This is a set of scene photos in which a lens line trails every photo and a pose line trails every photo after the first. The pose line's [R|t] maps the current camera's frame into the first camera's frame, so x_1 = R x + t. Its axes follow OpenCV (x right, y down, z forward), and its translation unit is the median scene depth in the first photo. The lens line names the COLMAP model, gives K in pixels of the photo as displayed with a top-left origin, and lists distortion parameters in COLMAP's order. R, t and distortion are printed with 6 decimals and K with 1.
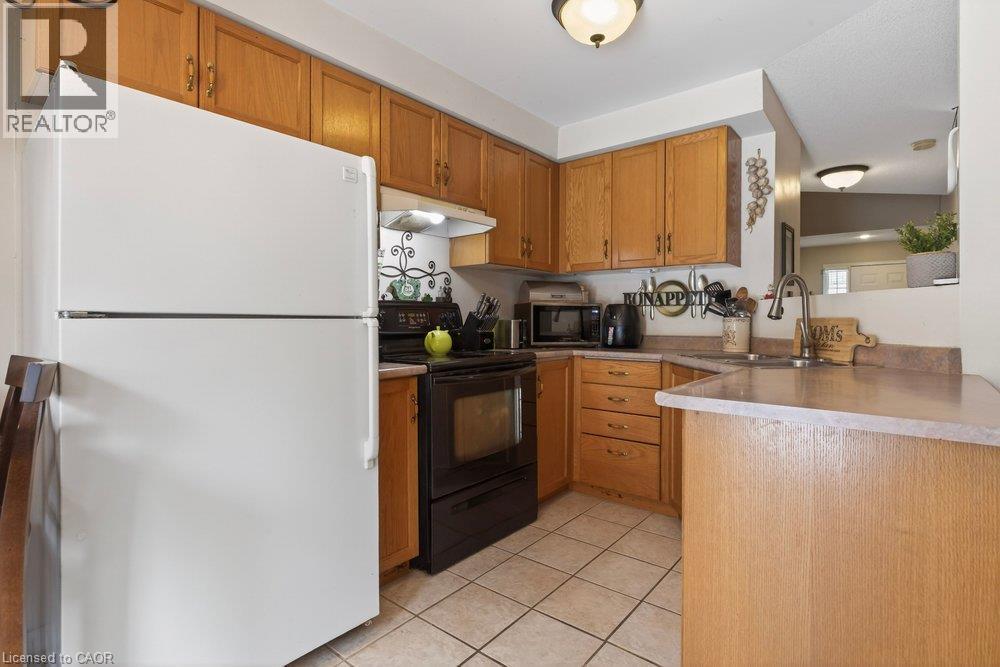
lens RADIAL K [[503.1, 0, 492.2], [0, 503.1, 319.2], [0, 0, 1]] dist [-0.009117, -0.000593]
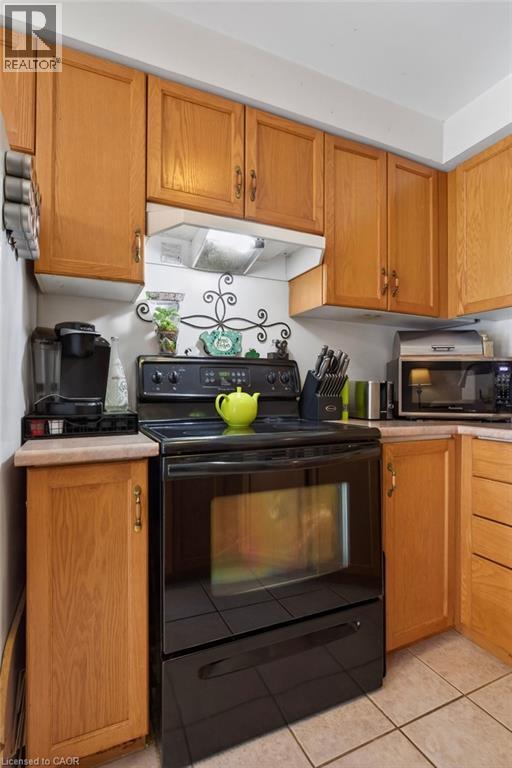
lens RADIAL K [[386.4, 0, 254.7], [0, 386.4, 382.1], [0, 0, 1]] dist [-0.009117, -0.000593]
pose [[0.901077, -0.004769, -0.433634, 0.142852], [-0.003894, 0.999810, -0.019089, 0.015234], [0.433642, 0.018889, 0.900887, 0.434357]]
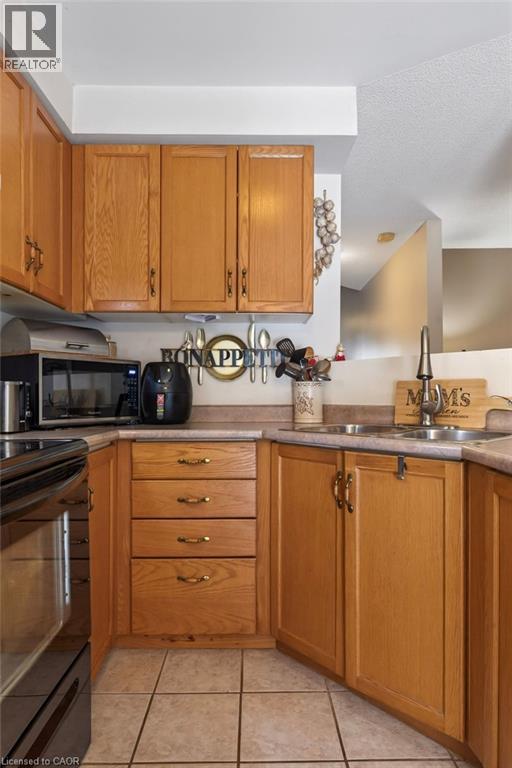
lens RADIAL K [[470.1, 0, 254.6], [0, 470.1, 395.9], [0, 0, 1]] dist [-0.008115, 0.004592]
pose [[0.761192, -0.004683, 0.648510, -0.094230], [0.001832, 0.999985, 0.005072, 0.016115], [-0.648524, -0.002673, 0.761190, 0.450637]]
